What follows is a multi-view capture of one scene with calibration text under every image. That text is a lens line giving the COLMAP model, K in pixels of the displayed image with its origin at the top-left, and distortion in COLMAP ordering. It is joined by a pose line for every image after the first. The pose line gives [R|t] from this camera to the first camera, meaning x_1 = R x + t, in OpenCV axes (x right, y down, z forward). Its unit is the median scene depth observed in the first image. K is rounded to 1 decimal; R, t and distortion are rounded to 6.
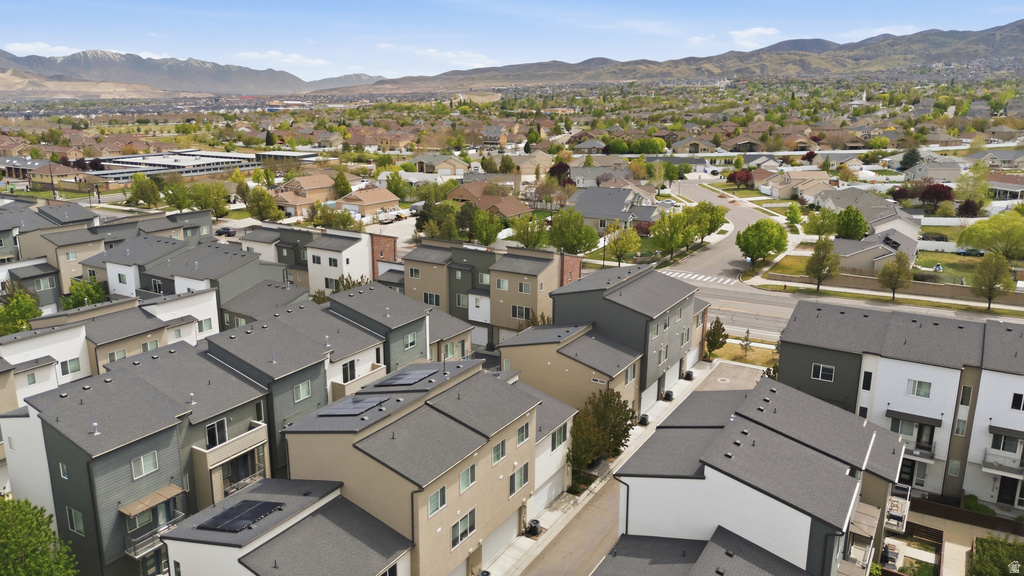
lens RADIAL K [[753.9, 0, 512.0], [0, 753.9, 288.0], [0, 0, 1]] dist [0.114376, -0.124525]
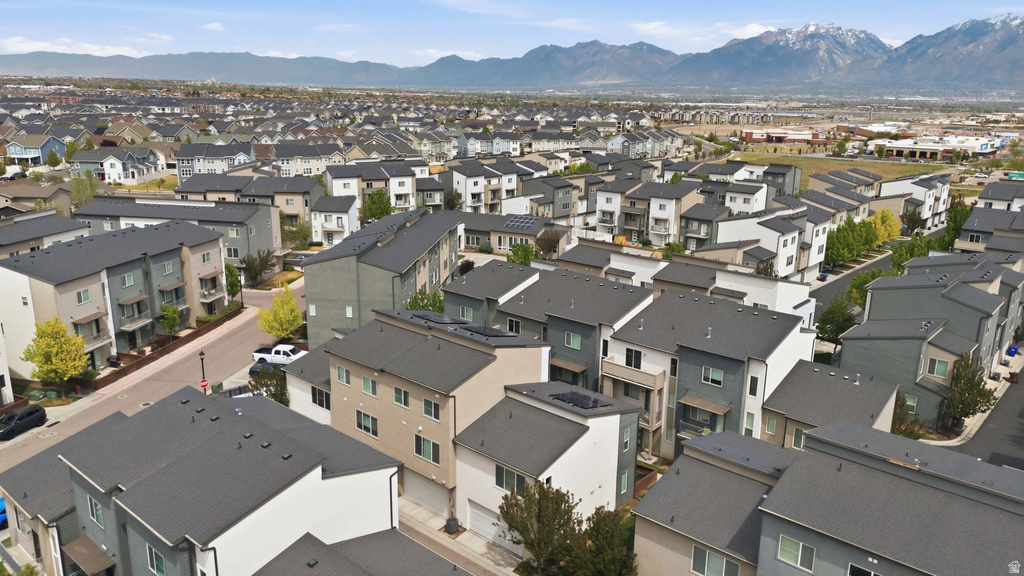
lens RADIAL K [[753.9, 0, 512.0], [0, 753.9, 288.0], [0, 0, 1]] dist [0.114376, -0.124525]
pose [[-0.120444, 0.303925, -0.945052, 0.768321], [-0.262090, 0.908470, 0.325563, -0.274693], [0.957498, 0.286901, -0.029764, 0.907060]]
